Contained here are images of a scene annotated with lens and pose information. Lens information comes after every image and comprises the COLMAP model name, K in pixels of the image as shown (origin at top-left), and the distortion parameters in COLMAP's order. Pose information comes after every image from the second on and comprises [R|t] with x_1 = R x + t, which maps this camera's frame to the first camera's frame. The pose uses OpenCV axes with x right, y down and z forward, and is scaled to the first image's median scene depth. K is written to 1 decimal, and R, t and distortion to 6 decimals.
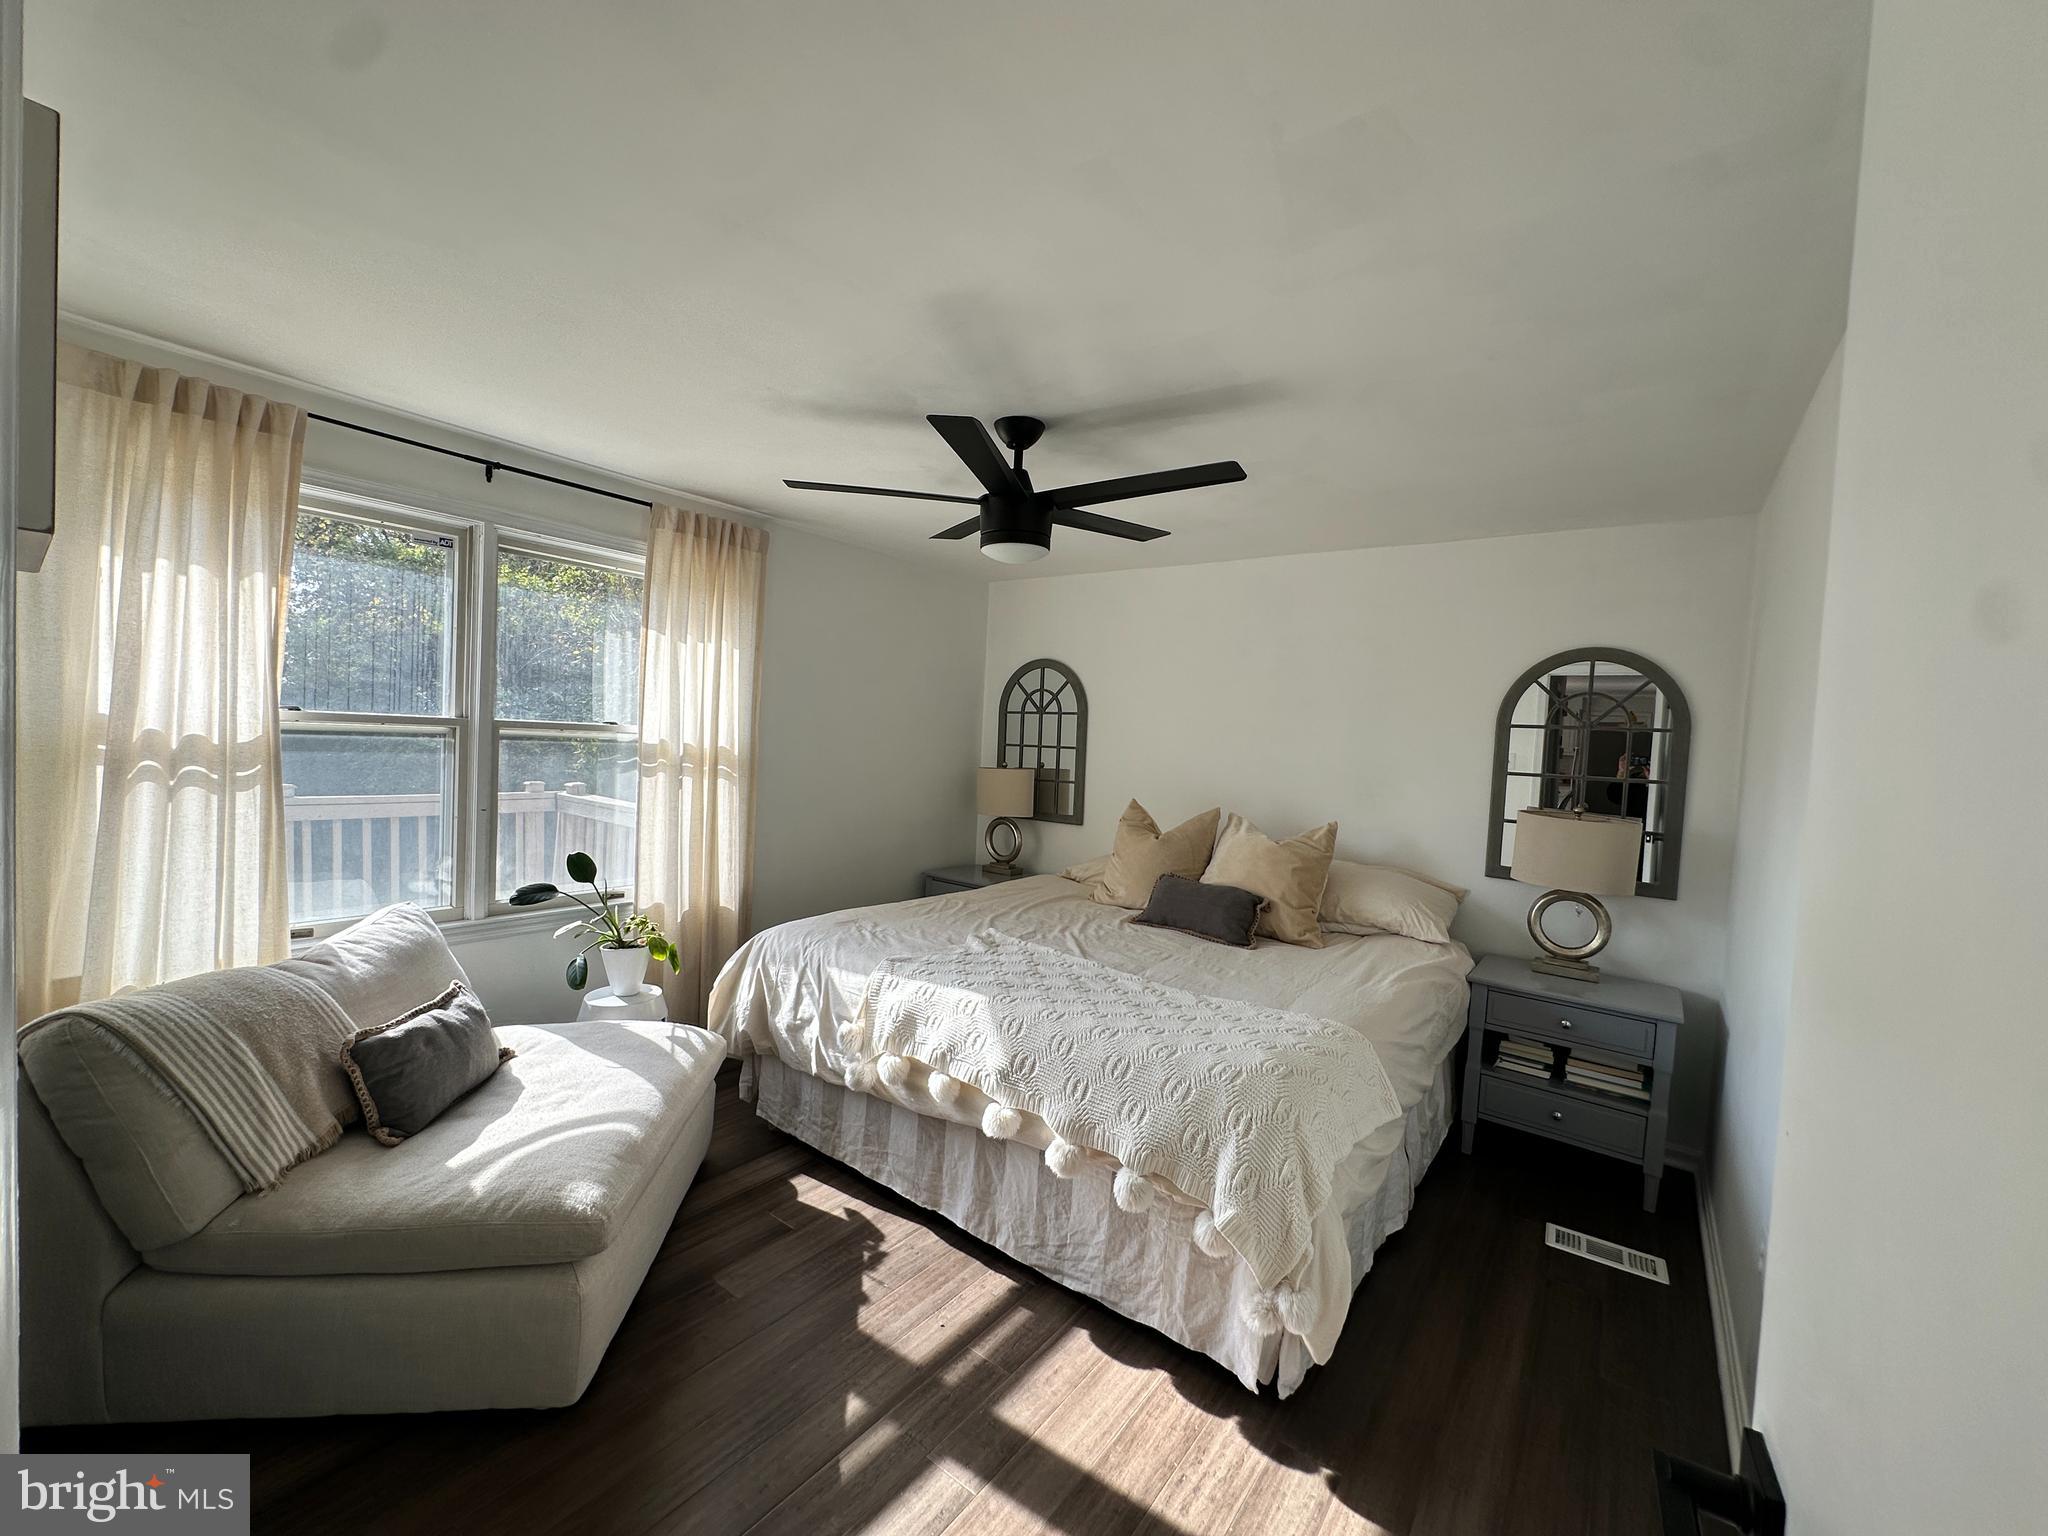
lens RADIAL K [[818.1, 0, 1024.8], [0, 818.1, 769.5], [0, 0, 1]] dist [-0.003742, 0.000794]
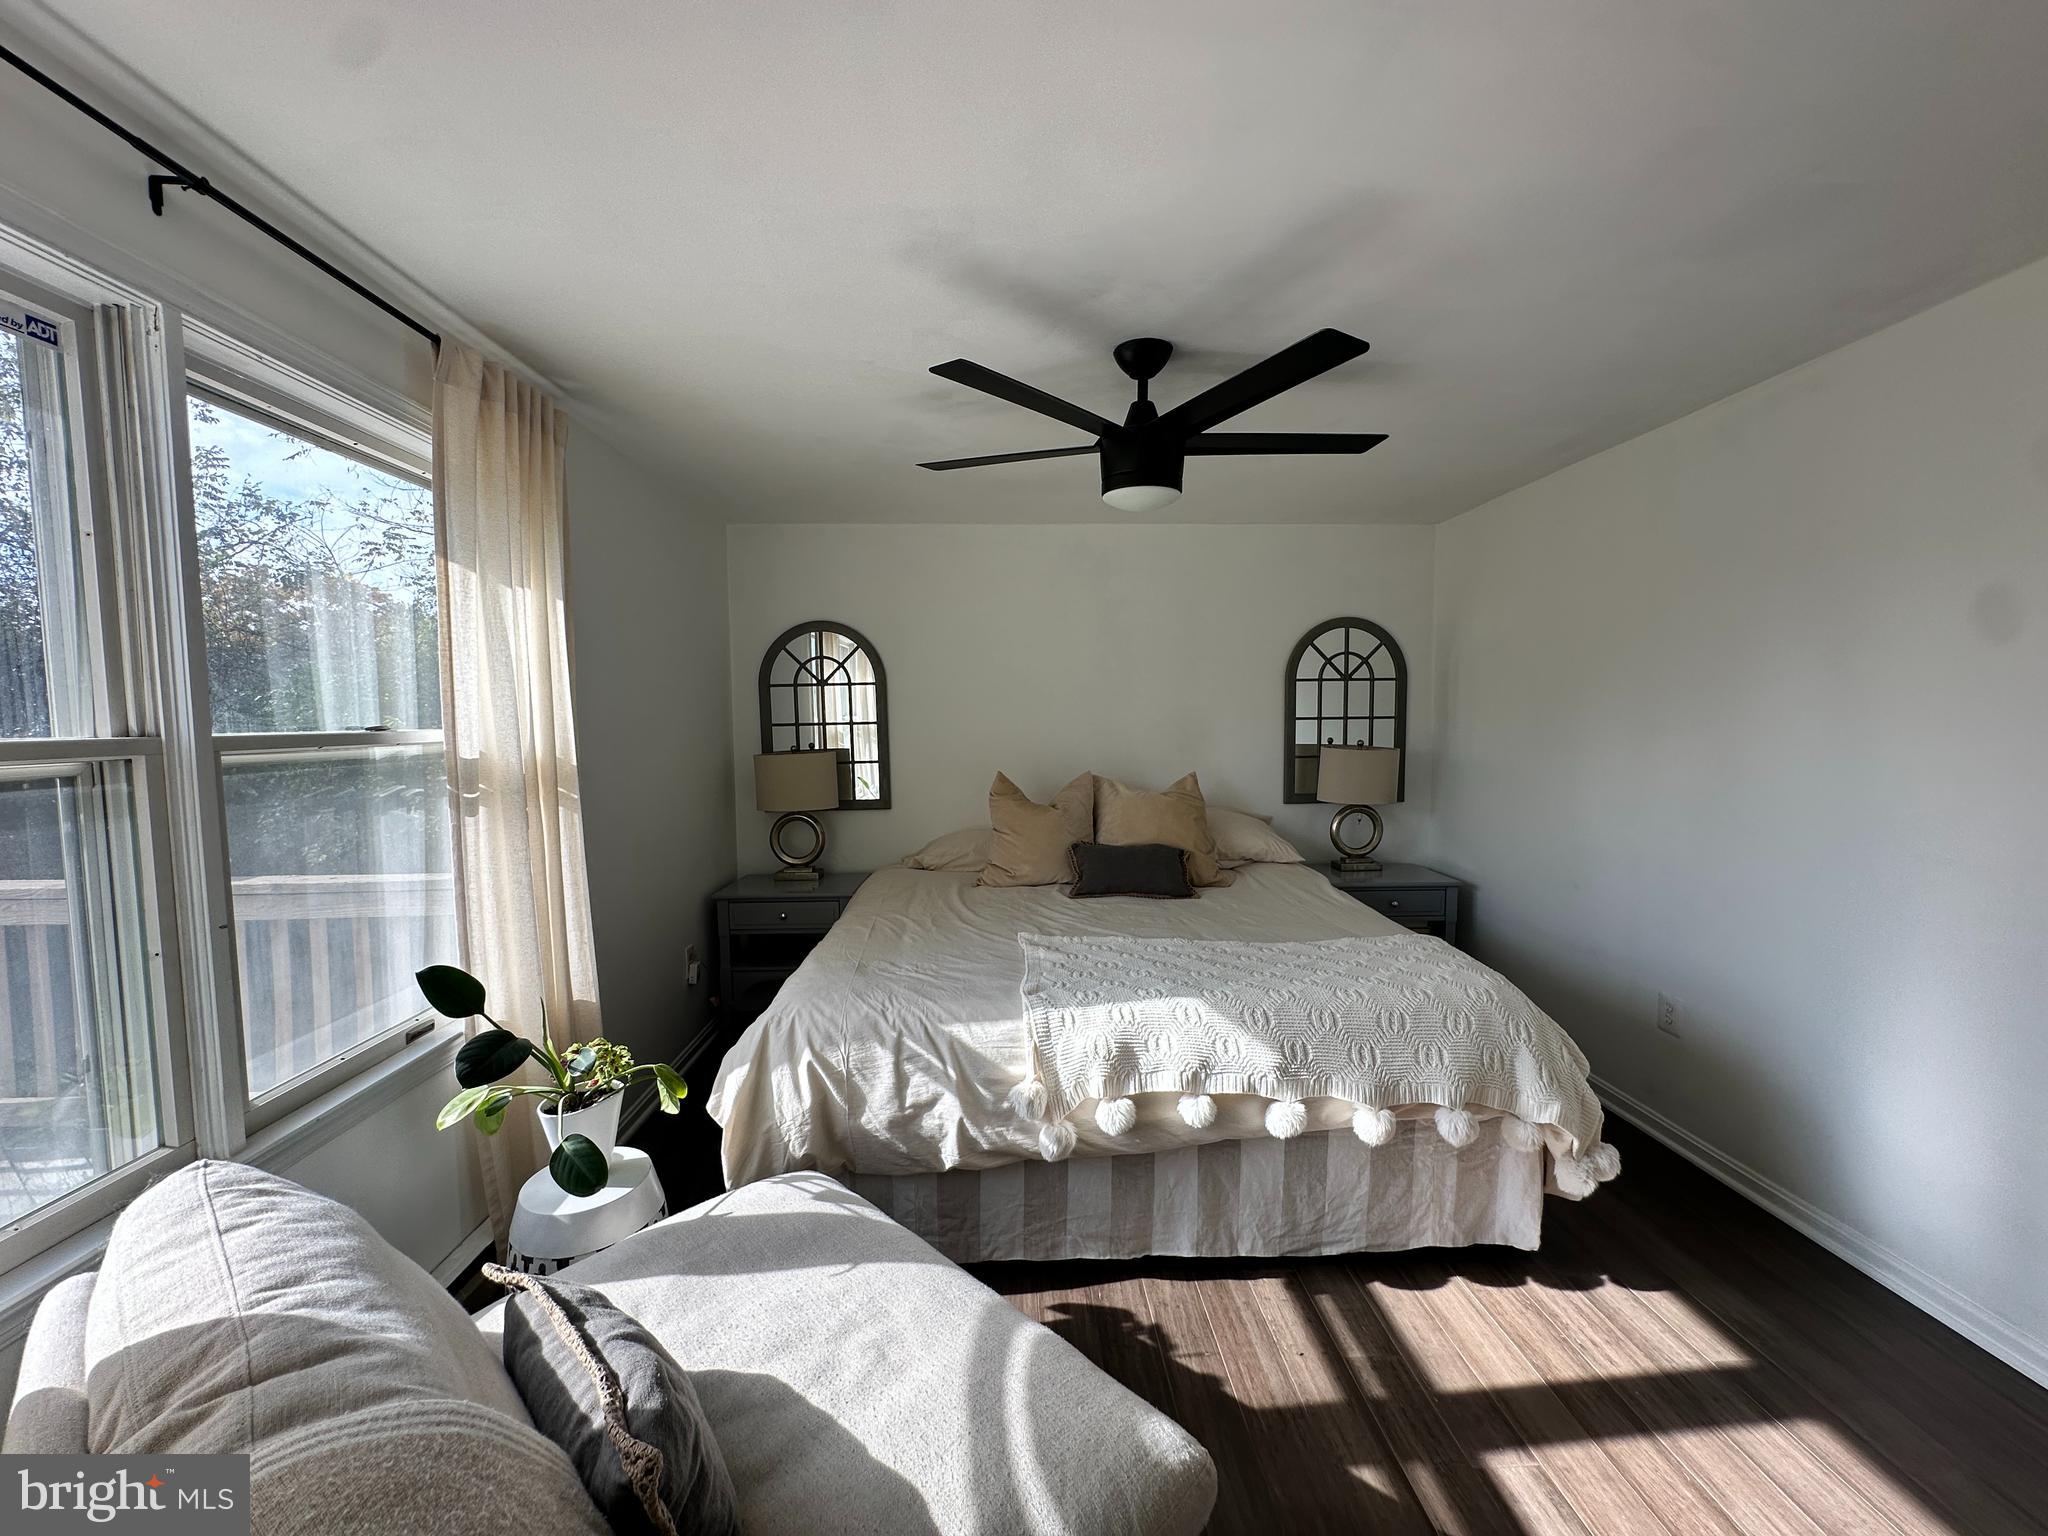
lens RADIAL K [[818.1, 0, 1024.8], [0, 818.1, 769.5], [0, 0, 1]] dist [-0.003742, 0.000794]
pose [[0.775488, -0.101335, 0.623177, -0.688003], [0.075232, 0.994834, 0.068150, -0.045377], [-0.626864, -0.005967, 0.779106, 0.395503]]
